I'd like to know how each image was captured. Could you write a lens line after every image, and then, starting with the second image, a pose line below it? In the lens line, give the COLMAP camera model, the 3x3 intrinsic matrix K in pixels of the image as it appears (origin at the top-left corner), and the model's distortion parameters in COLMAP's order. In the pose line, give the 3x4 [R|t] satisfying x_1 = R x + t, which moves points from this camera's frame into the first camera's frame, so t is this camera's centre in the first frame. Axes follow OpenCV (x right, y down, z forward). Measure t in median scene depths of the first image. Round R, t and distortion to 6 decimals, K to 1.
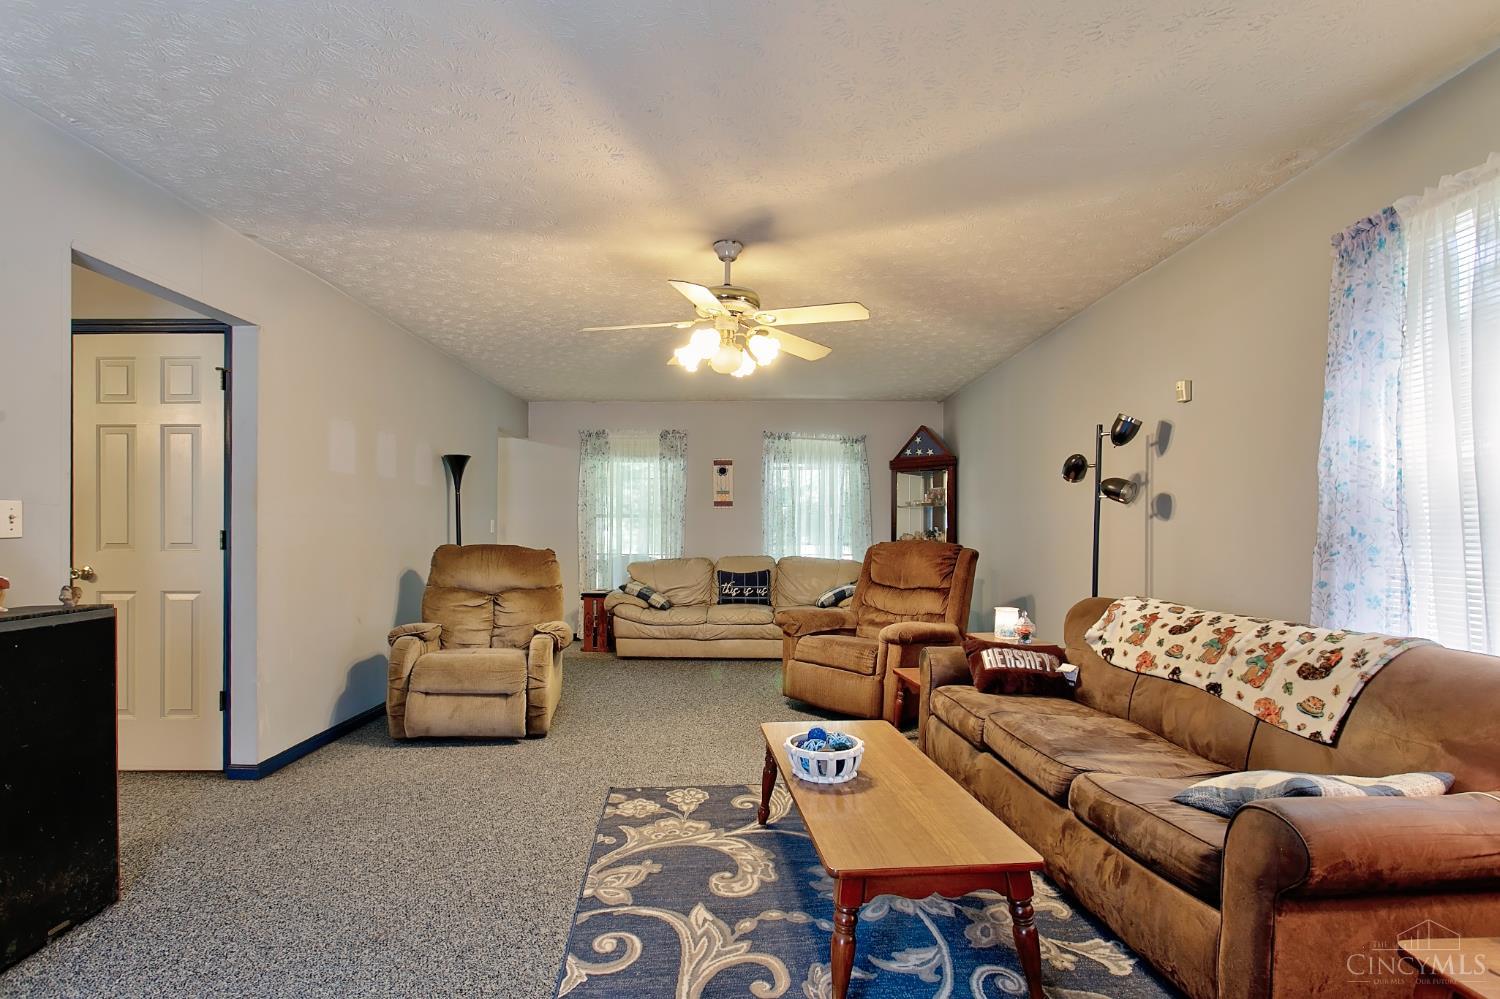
lens RADIAL K [[718.0, 0, 749.2], [0, 718.0, 511.9], [0, 0, 1]] dist [0.000846, 0.000049]
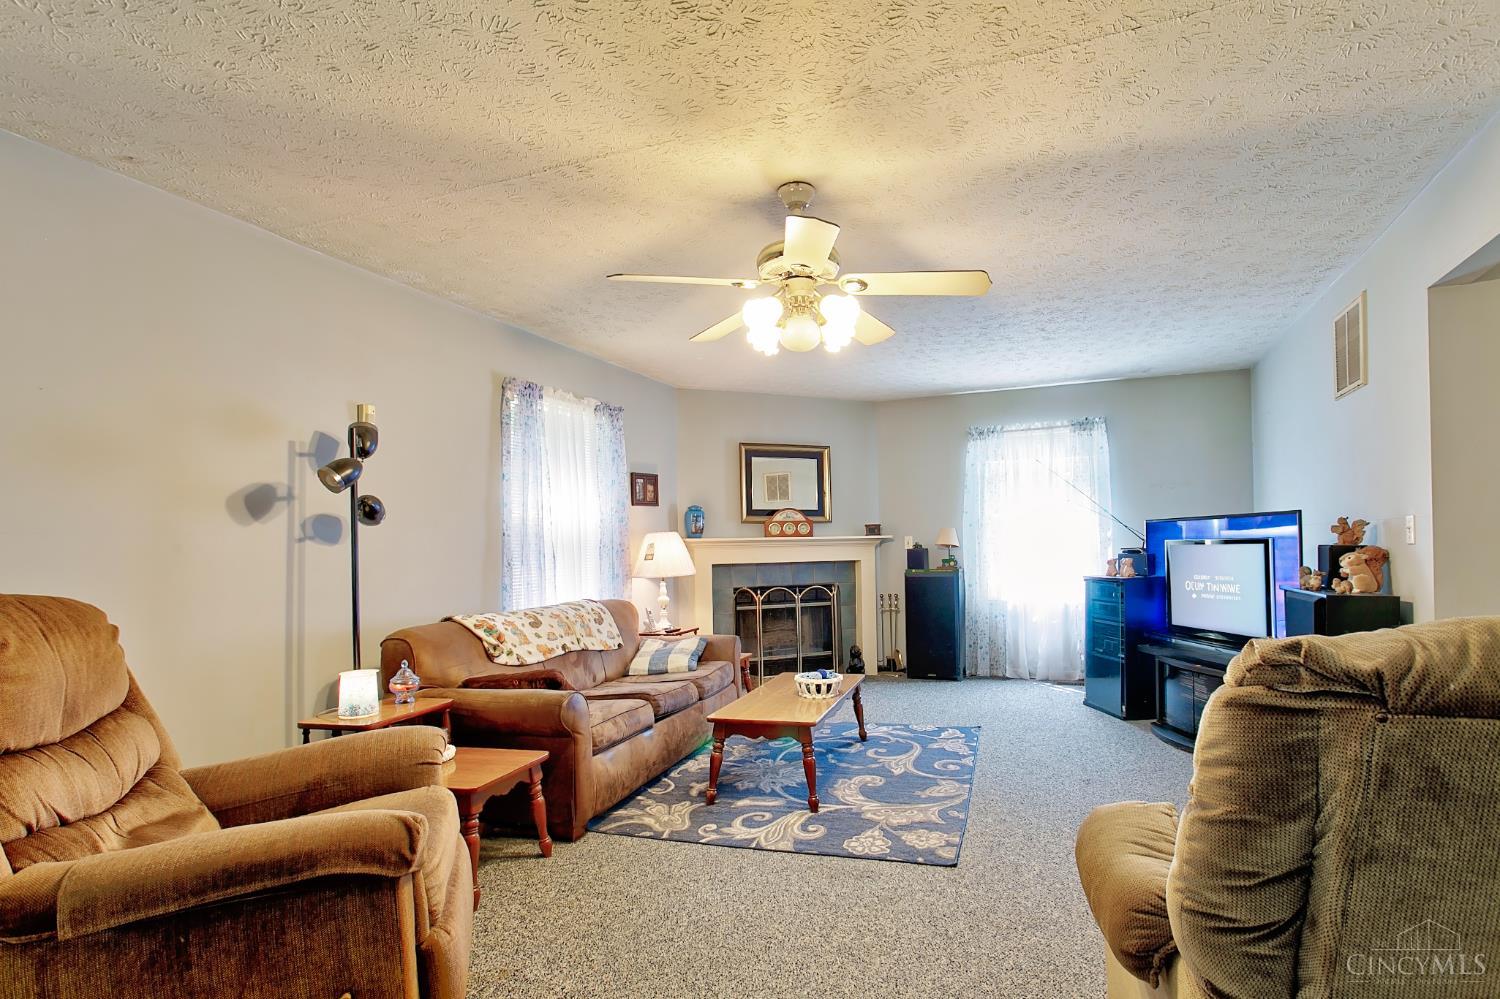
lens RADIAL K [[718.0, 0, 765.9], [0, 718.0, 553.2], [0, 0, 1]] dist [0.000846, 0.000049]
pose [[-0.909729, 0.011121, 0.415054, -0.384170], [0.003847, 0.999824, -0.018357, 0.053347], [-0.415185, -0.015103, -0.909612, 2.076044]]
